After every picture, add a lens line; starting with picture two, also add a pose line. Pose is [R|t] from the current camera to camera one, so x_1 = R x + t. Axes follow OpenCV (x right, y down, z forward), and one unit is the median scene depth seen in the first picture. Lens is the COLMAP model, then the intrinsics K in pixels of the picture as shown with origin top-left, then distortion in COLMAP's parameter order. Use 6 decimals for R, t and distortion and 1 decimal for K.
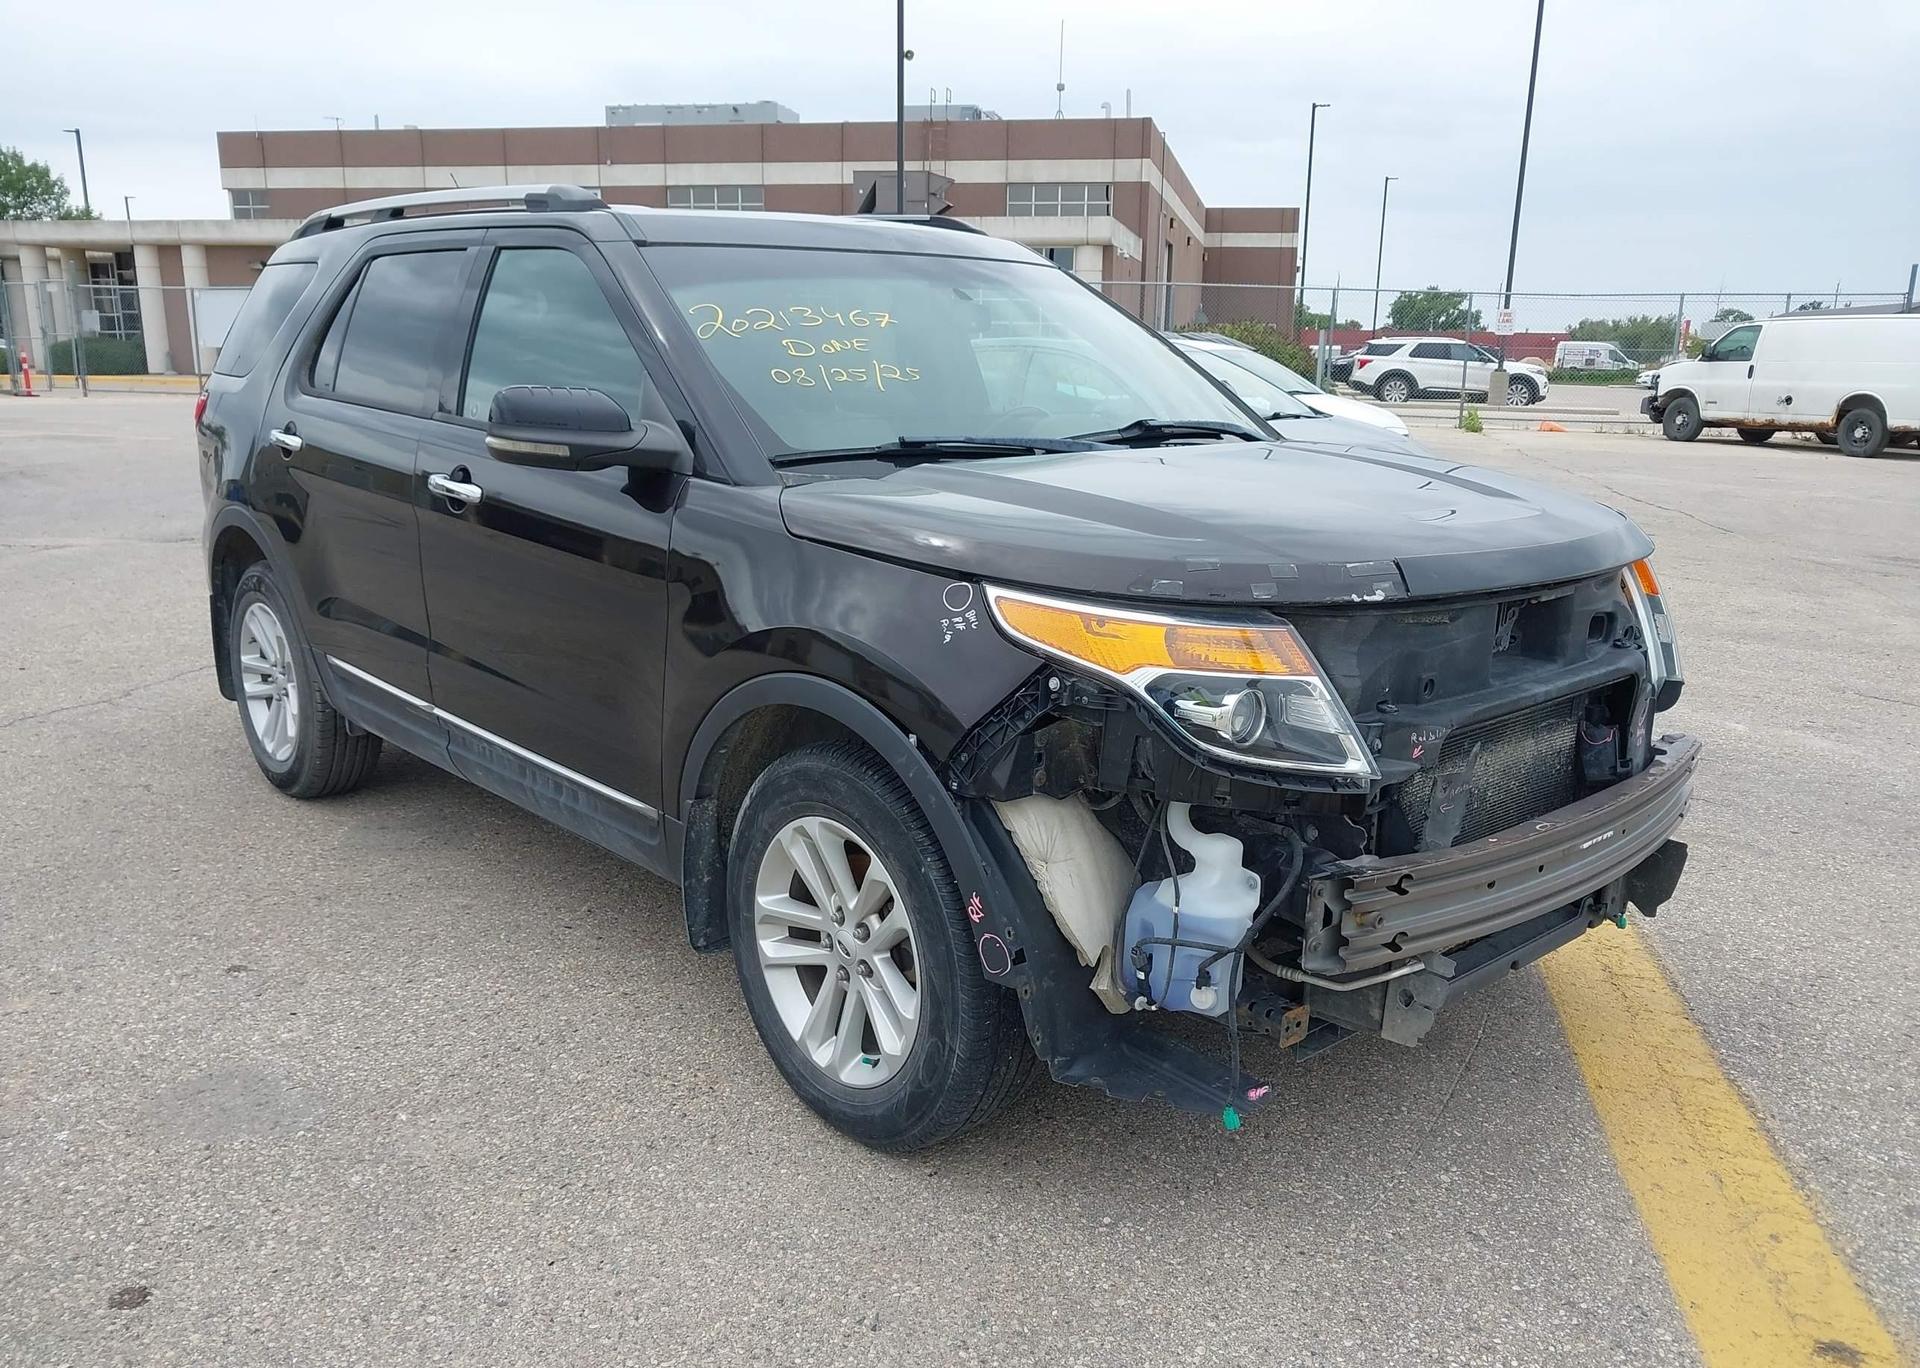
lens RADIAL K [[1564.5, 0, 1022.6], [0, 1564.5, 673.3], [0, 0, 1]] dist [0.031821, -0.045225]
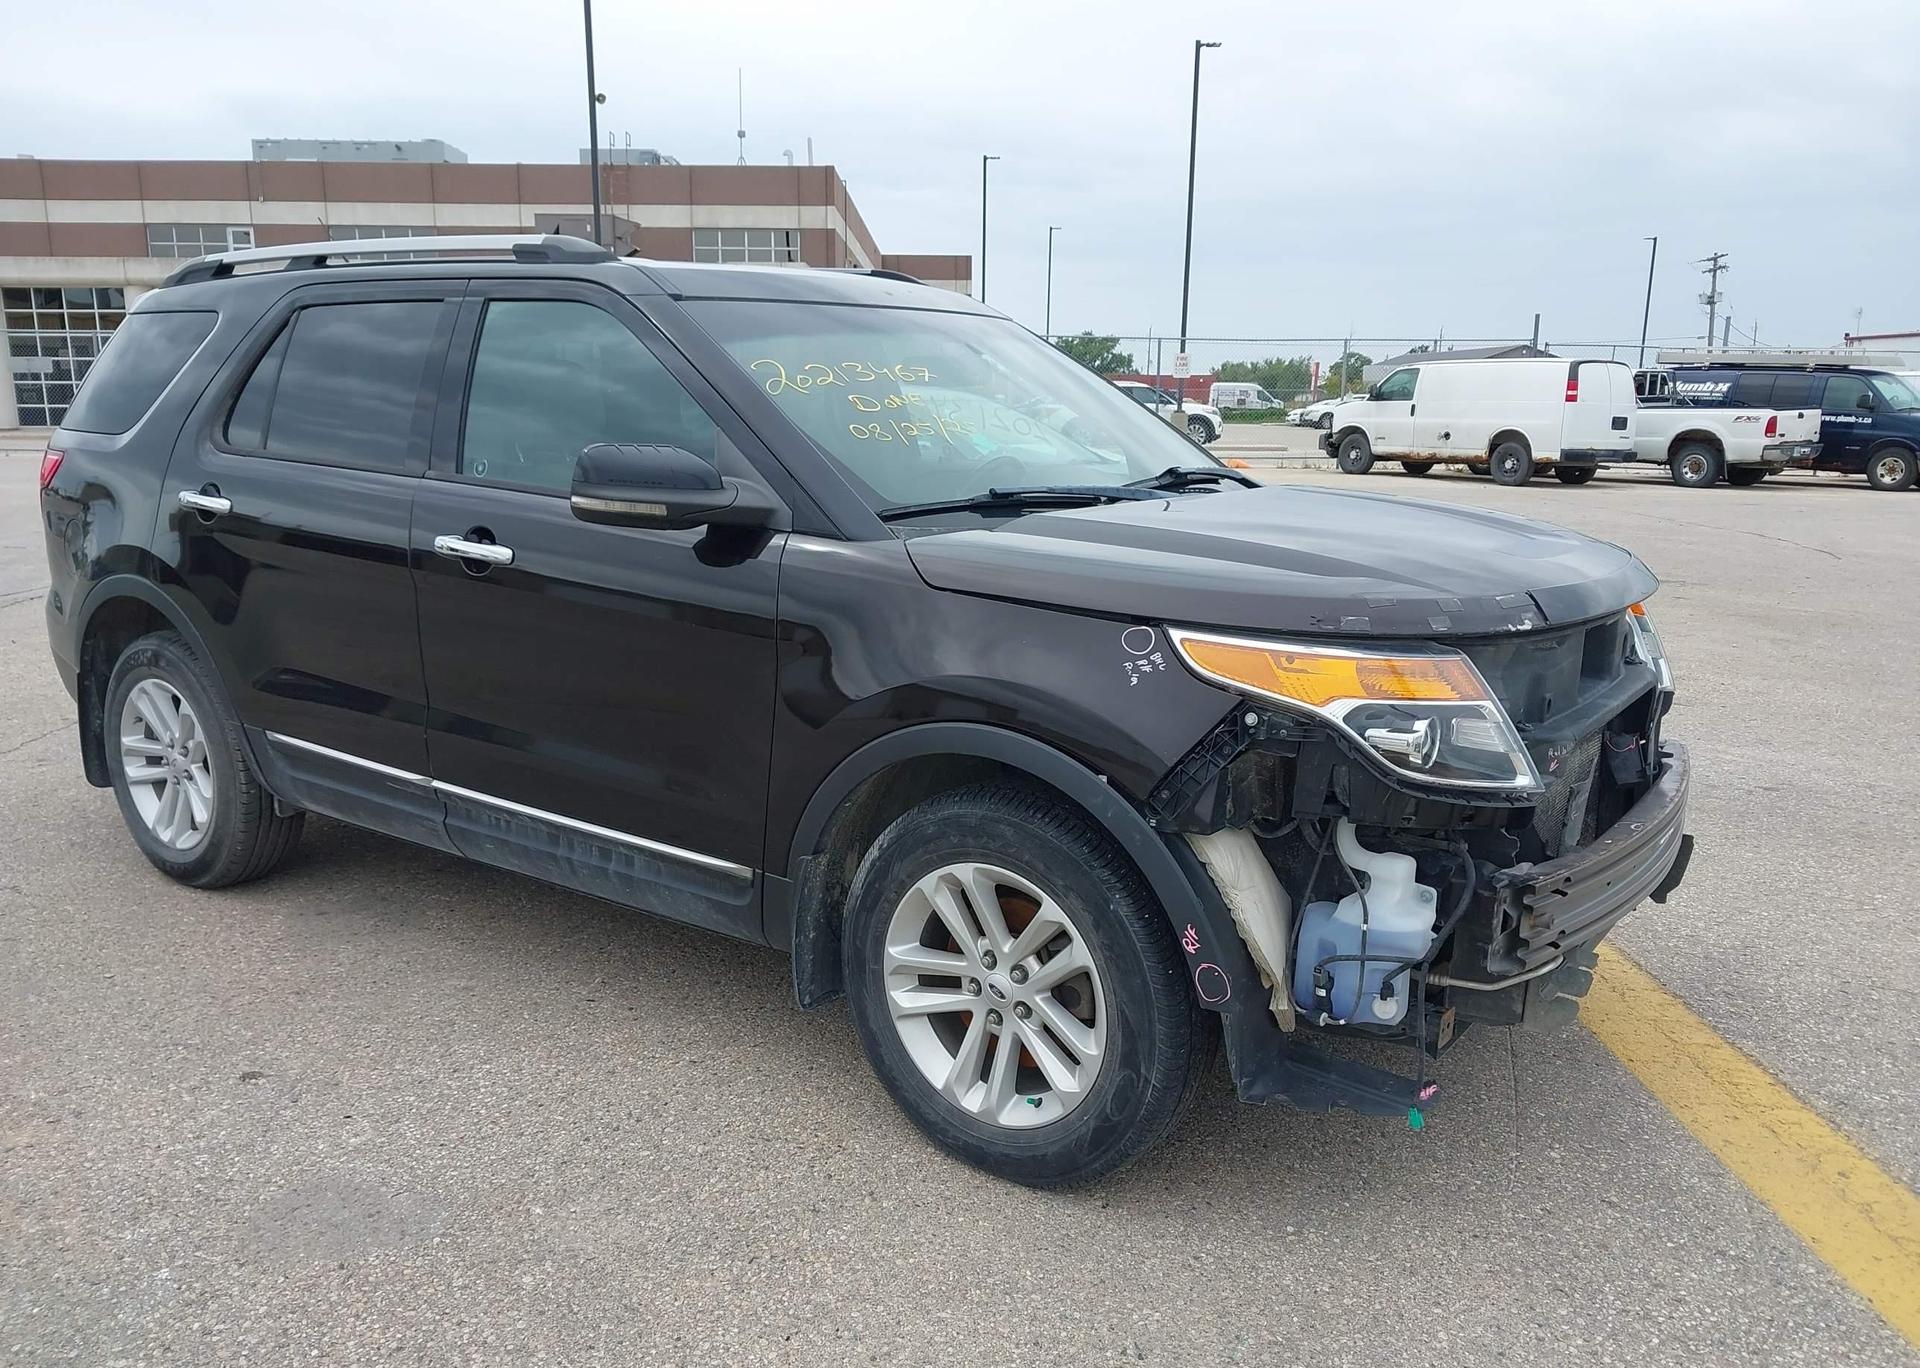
lens RADIAL K [[1564.5, 0, 926.2], [0, 1564.5, 666.0], [0, 0, 1]] dist [0.031821, -0.045225]
pose [[0.977138, -0.042755, 0.208263, -0.339842], [0.048769, 0.998526, -0.023825, -0.012256], [-0.206938, 0.033437, 0.977783, 0.010469]]
